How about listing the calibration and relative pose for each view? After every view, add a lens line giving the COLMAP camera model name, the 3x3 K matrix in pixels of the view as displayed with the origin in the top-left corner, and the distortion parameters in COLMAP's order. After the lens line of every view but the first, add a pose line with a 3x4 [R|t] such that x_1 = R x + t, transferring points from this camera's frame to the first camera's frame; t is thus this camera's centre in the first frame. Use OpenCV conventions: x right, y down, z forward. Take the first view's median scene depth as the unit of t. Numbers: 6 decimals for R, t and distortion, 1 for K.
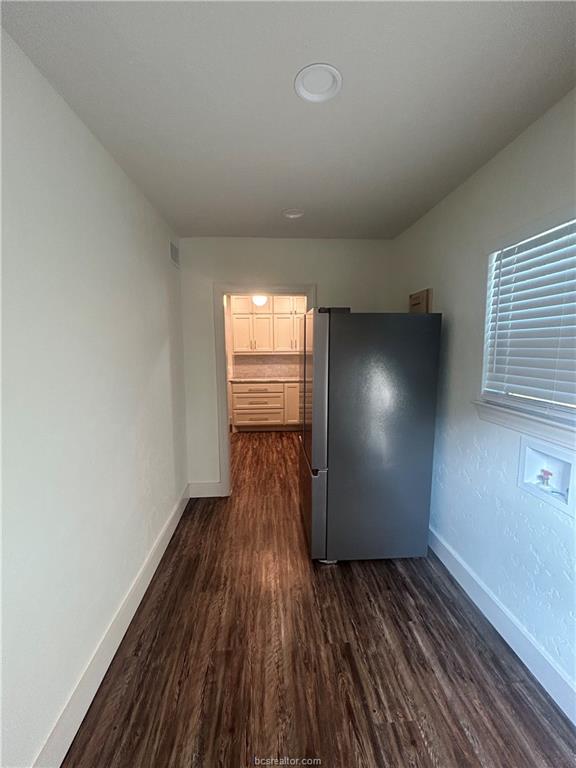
lens RADIAL K [[312.4, 0, 287.6], [0, 312.4, 385.2], [0, 0, 1]] dist [-0.010088, 0.000105]
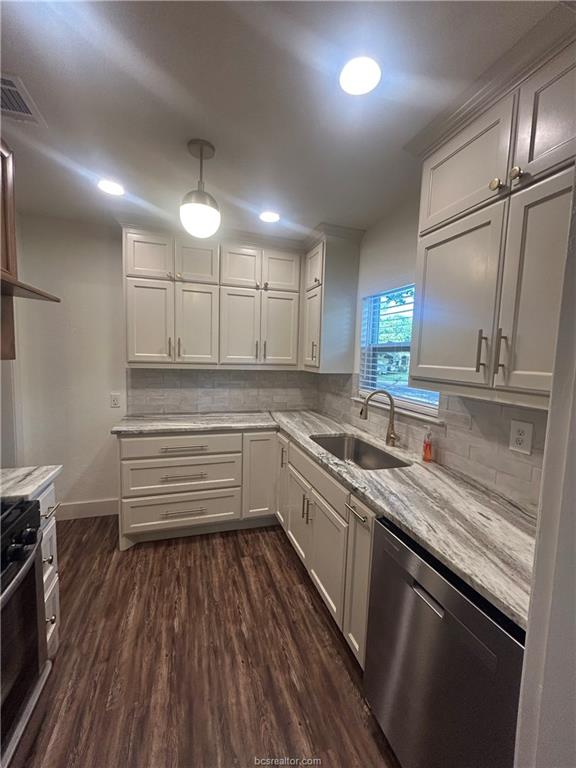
lens RADIAL K [[312.4, 0, 289.3], [0, 312.4, 381.2], [0, 0, 1]] dist [-0.010088, 0.000105]
pose [[0.964167, 0.017114, 0.264745, -0.067789], [-0.005171, 0.998940, -0.045742, -0.059805], [-0.265247, 0.042734, 0.963233, 0.518835]]
